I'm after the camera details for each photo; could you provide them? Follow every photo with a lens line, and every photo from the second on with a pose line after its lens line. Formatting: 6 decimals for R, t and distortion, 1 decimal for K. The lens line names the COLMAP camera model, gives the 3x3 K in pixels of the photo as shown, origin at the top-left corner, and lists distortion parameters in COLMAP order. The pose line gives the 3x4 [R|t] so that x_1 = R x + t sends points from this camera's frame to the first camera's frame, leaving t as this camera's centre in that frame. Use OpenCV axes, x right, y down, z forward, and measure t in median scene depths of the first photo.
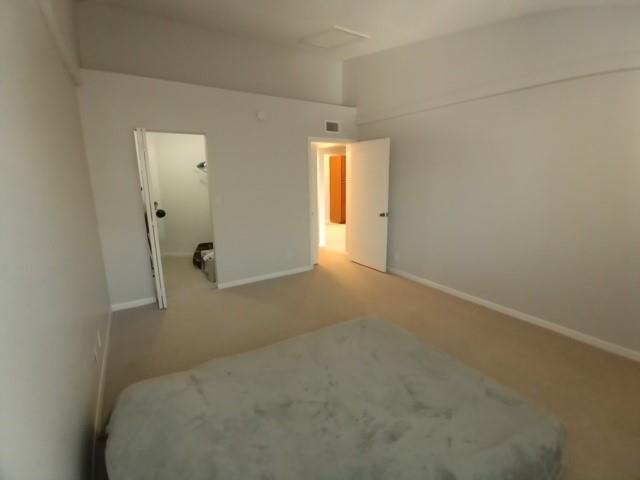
lens RADIAL K [[291.1, 0, 320.8], [0, 291.1, 230.2], [0, 0, 1]] dist [-0.015224, -0.000273]
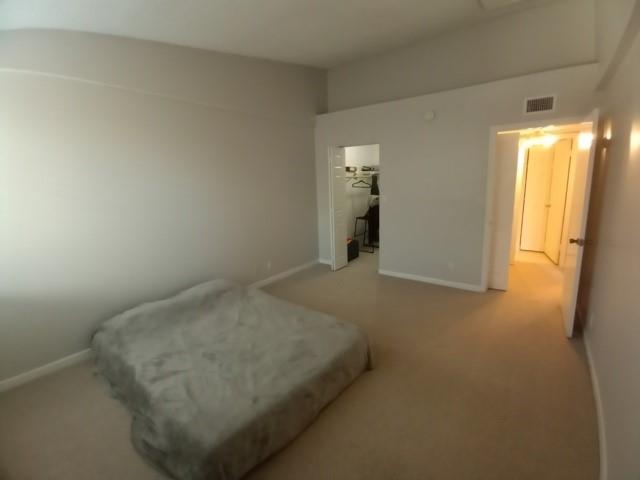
lens RADIAL K [[291.1, 0, 320.8], [0, 291.1, 230.2], [0, 0, 1]] dist [-0.015224, -0.000273]
pose [[0.342592, 0.165891, -0.924722, 0.575441], [-0.140841, 0.982232, 0.124029, -0.074166], [0.928867, 0.087747, 0.359869, 0.302232]]
